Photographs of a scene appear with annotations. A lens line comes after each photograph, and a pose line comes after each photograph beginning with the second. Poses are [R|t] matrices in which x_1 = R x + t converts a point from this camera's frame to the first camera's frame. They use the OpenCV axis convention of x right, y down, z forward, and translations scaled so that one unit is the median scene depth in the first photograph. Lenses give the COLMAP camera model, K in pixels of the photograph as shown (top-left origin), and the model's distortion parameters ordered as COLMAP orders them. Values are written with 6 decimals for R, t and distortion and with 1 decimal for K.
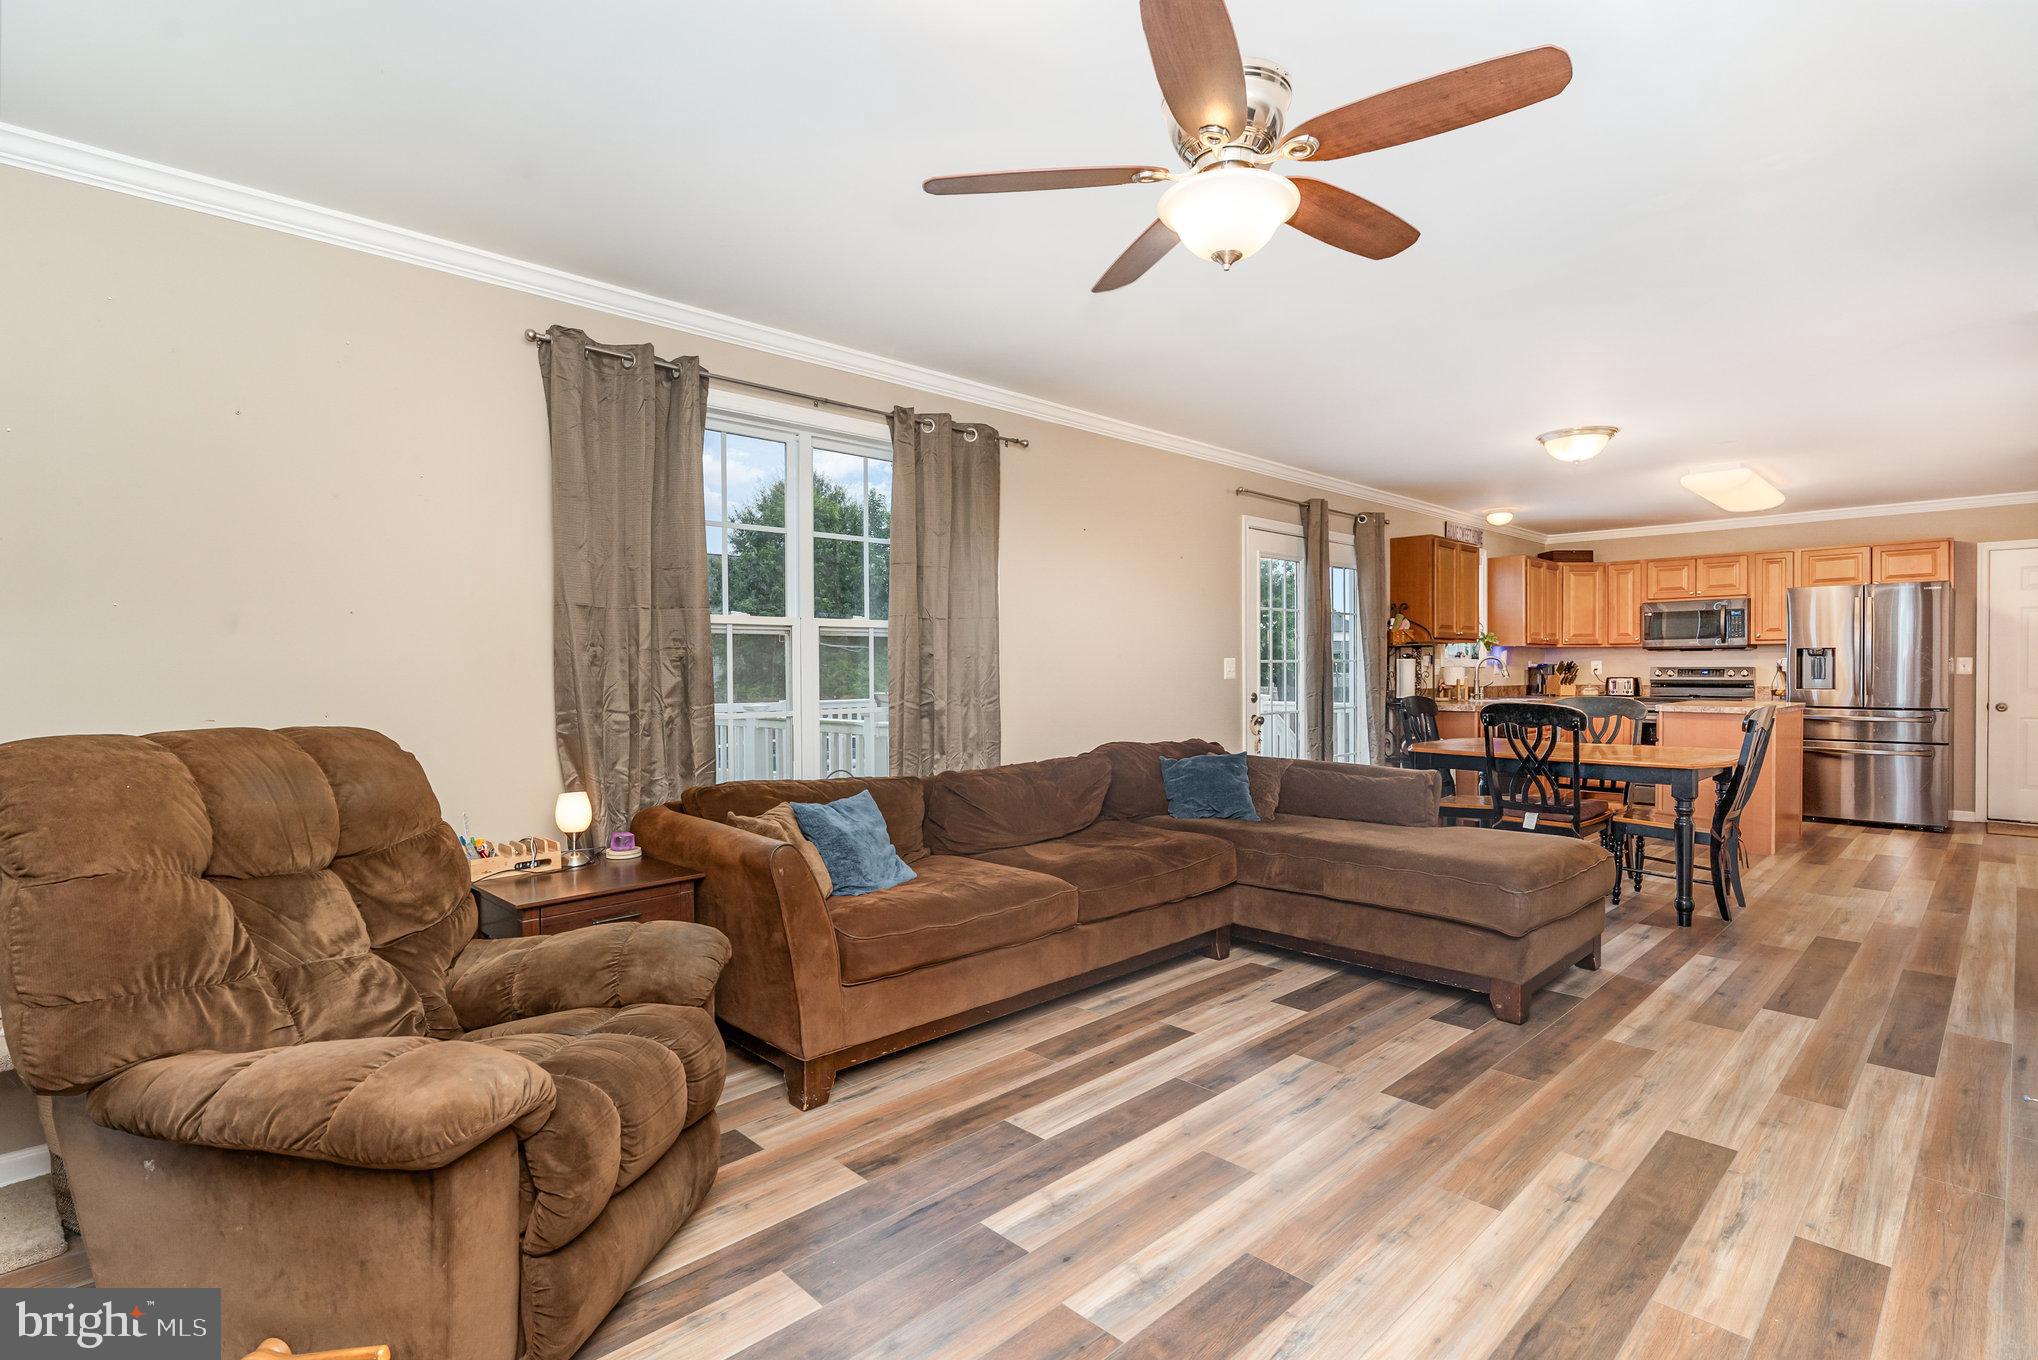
lens RADIAL K [[996.3, 0, 1019.6], [0, 996.3, 670.4], [0, 0, 1]] dist [0.001093, 0.000343]
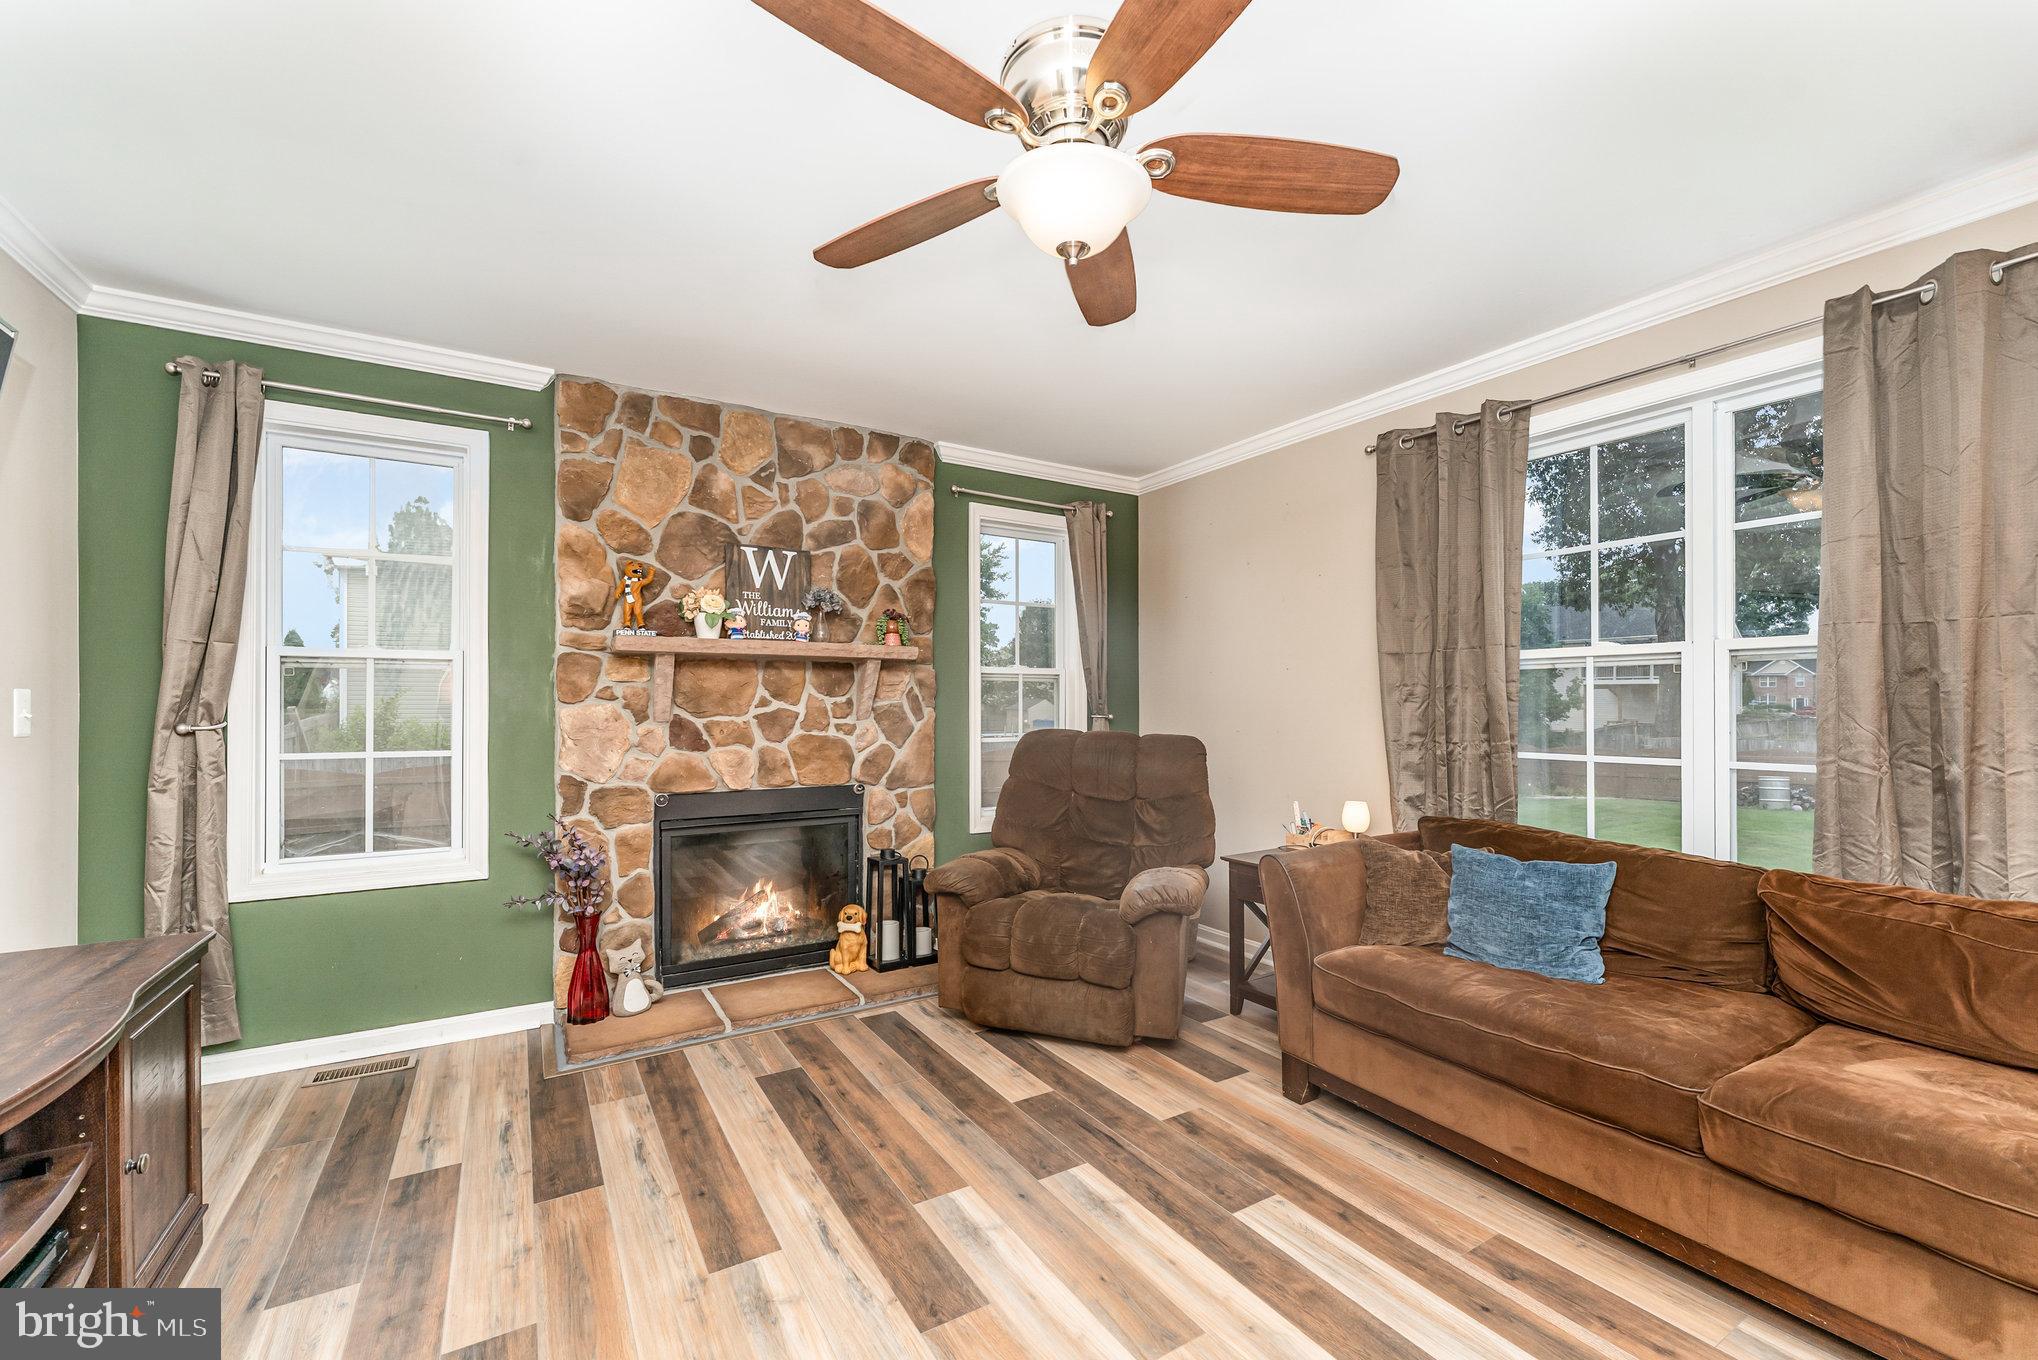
lens RADIAL K [[832.6, 0, 1023.2], [0, 832.6, 694.3], [0, 0, 1]] dist [0.001562, -0.000051]
pose [[-0.217272, -0.006768, -0.976088, 0.796092], [-0.006643, 0.999963, -0.005455, -0.006473], [0.976088, 0.005299, -0.217309, 0.939336]]
